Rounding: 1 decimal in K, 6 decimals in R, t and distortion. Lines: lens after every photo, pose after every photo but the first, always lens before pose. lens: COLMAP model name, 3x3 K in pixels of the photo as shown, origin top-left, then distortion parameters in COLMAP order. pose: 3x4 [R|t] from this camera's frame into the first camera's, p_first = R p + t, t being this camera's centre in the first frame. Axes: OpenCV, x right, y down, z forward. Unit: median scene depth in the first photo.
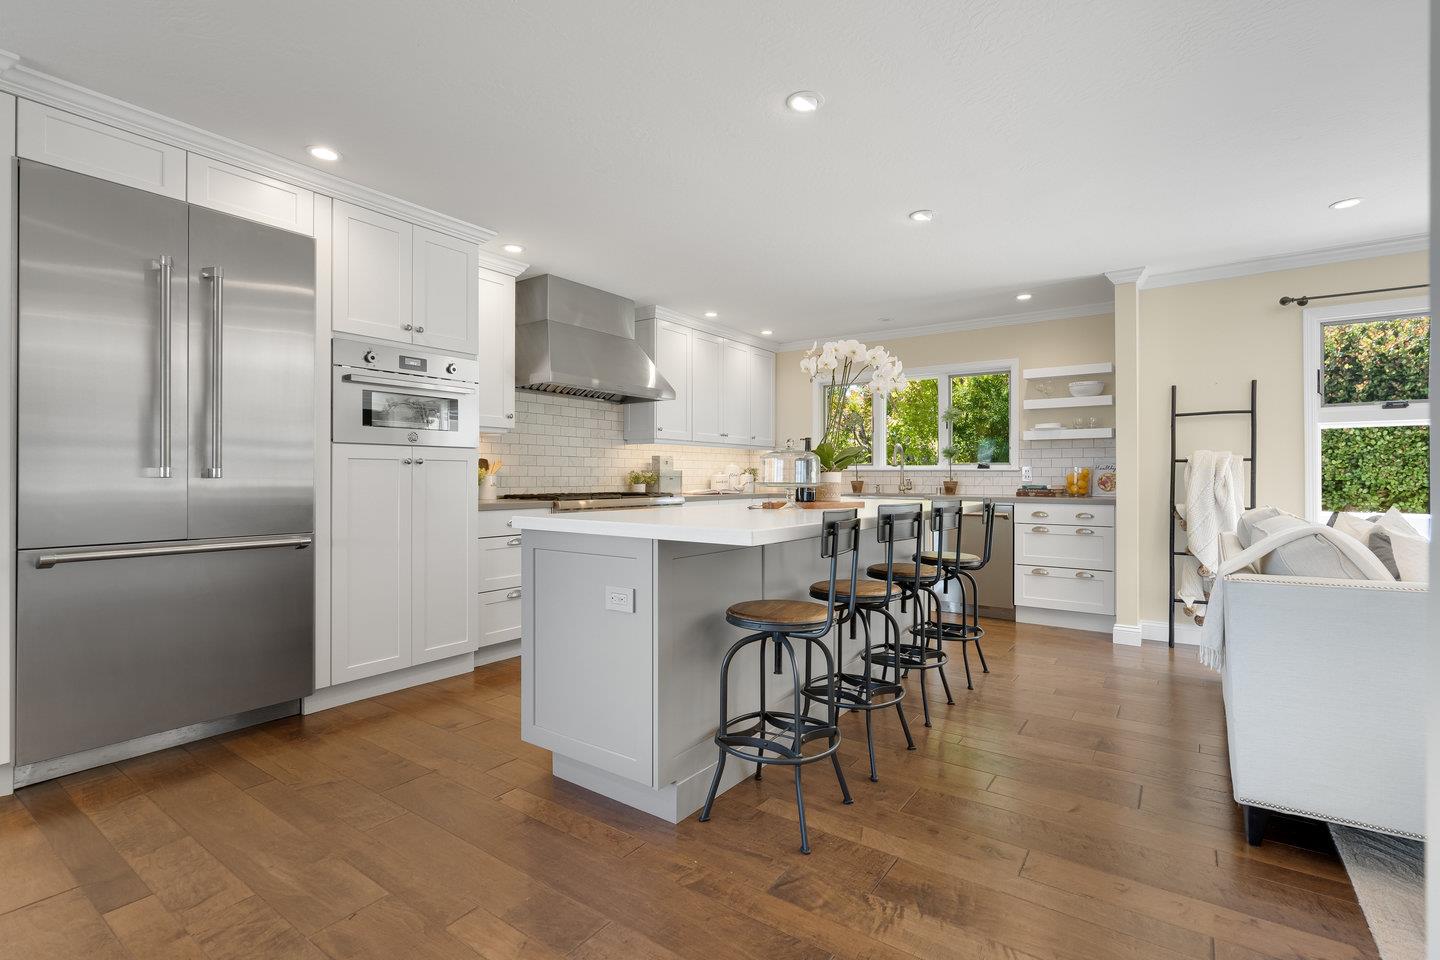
lens RADIAL K [[665.6, 0, 714.5], [0, 665.6, 475.2], [0, 0, 1]] dist [-0.004274, 0.003567]
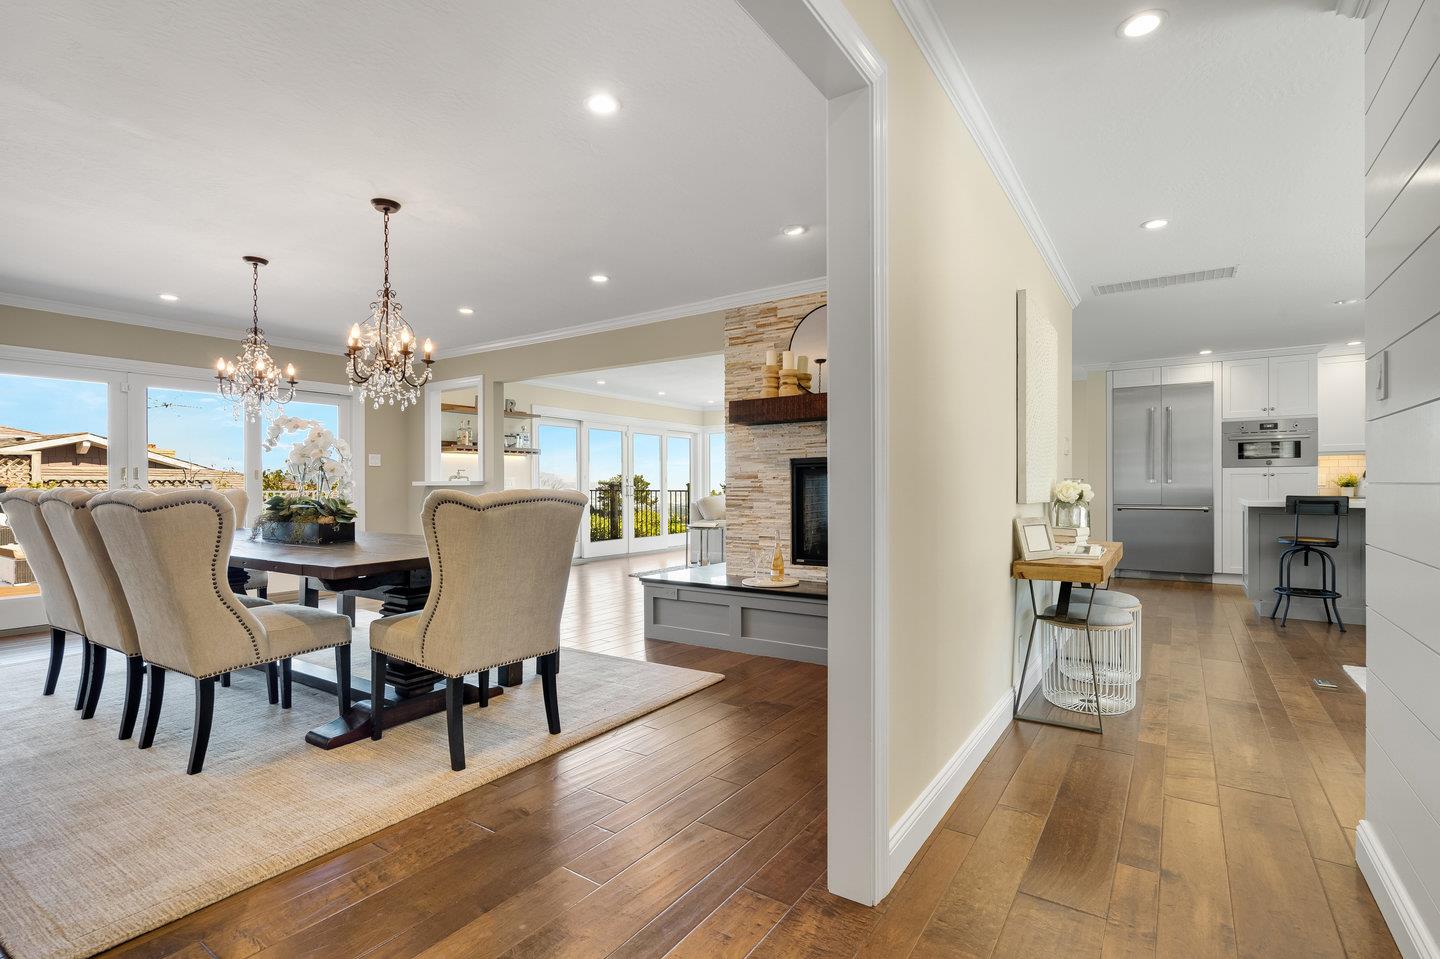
lens RADIAL K [[665.6, 0, 726.8], [0, 665.6, 488.6], [0, 0, 1]] dist [-0.004274, 0.003567]
pose [[0.041905, 0.007525, -0.999093, 1.035550], [0.009542, 0.999923, 0.007932, -0.006433], [0.999076, -0.009865, 0.041830, -0.510877]]
